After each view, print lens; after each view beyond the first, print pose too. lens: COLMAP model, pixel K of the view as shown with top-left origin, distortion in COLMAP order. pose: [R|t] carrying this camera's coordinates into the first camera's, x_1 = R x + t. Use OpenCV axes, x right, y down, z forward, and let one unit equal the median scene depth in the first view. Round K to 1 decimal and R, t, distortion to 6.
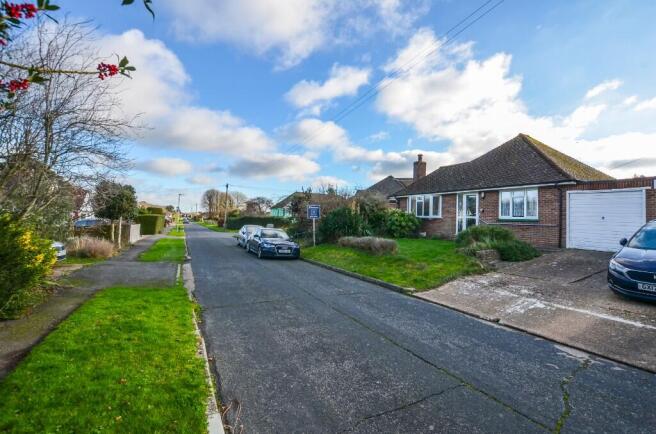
lens RADIAL K [[288.1, 0, 327.4], [0, 288.1, 216.1], [0, 0, 1]] dist [-0.014664, 0.000251]
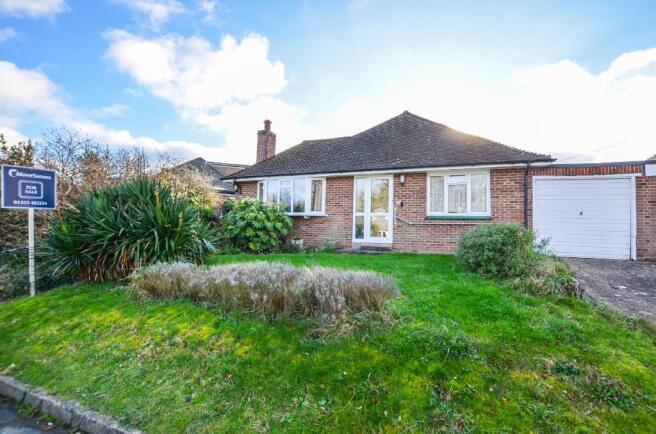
lens RADIAL K [[288.1, 0, 333.9], [0, 288.1, 218.3], [0, 0, 1]] dist [-0.014664, 0.000251]
pose [[0.740080, 0.009581, 0.672450, -0.008745], [-0.006780, 0.999954, -0.006785, 0.019613], [-0.672484, 0.000463, 0.740111, 0.604901]]
